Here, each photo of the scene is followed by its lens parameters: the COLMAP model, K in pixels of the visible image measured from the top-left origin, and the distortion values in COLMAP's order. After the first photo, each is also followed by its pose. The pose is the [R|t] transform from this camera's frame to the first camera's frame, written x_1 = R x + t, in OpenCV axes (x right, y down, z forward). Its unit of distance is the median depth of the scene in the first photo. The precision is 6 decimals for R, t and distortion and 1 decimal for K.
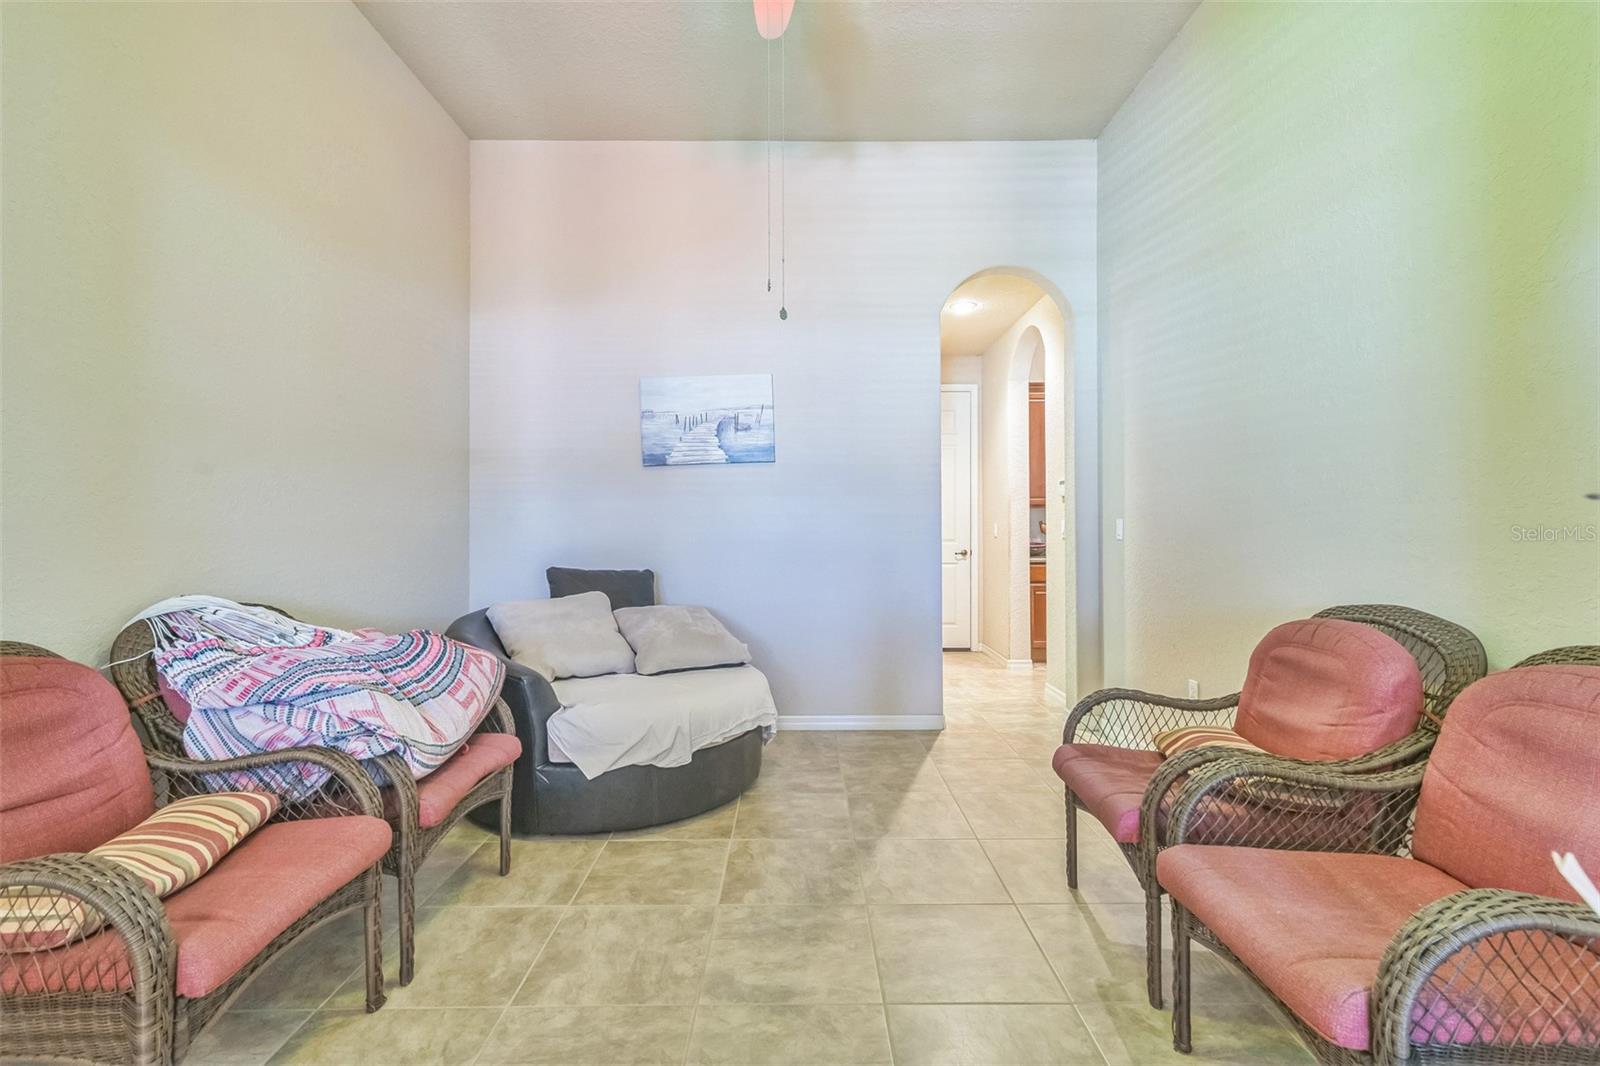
lens RADIAL K [[723.3, 0, 798.1], [0, 723.3, 535.8], [0, 0, 1]] dist [0.016264, -0.002974]
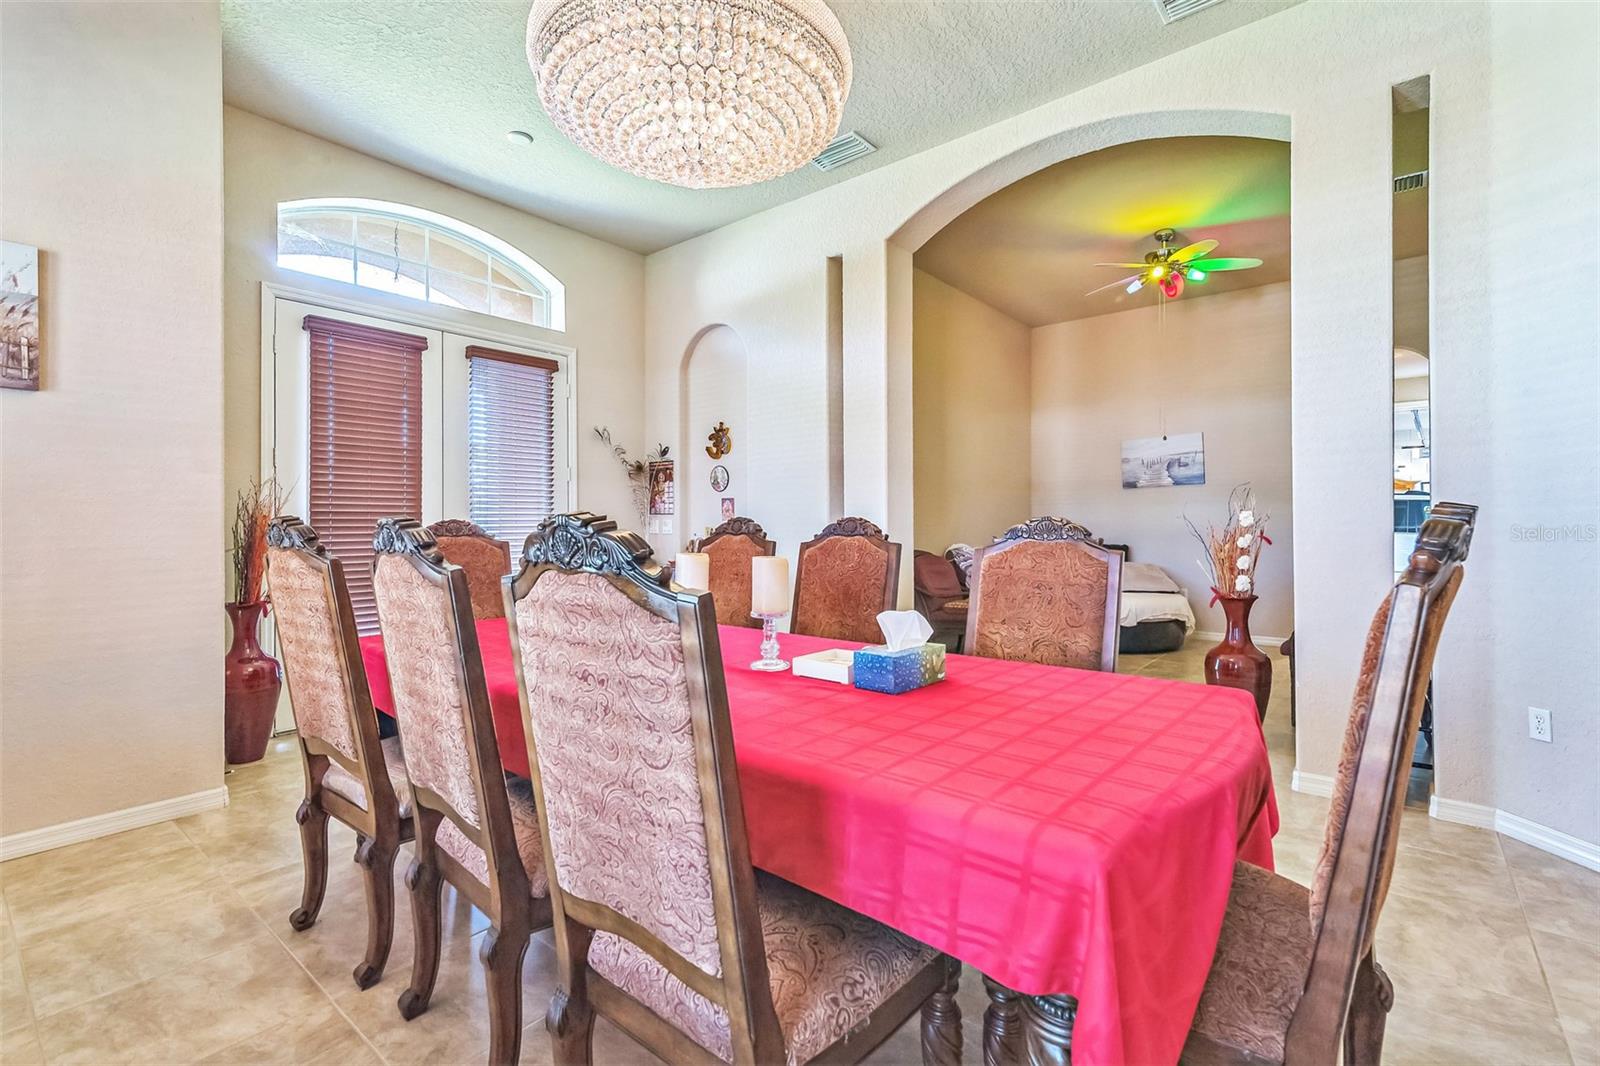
lens RADIAL K [[723.3, 0, 792.1], [0, 723.3, 533.4], [0, 0, 1]] dist [0.016264, -0.002974]
pose [[0.769427, -0.000808, -0.638734, 0.319792], [0.000454, 1.000000, -0.000718, 0.018361], [0.638735, 0.000262, 0.769427, -0.965557]]
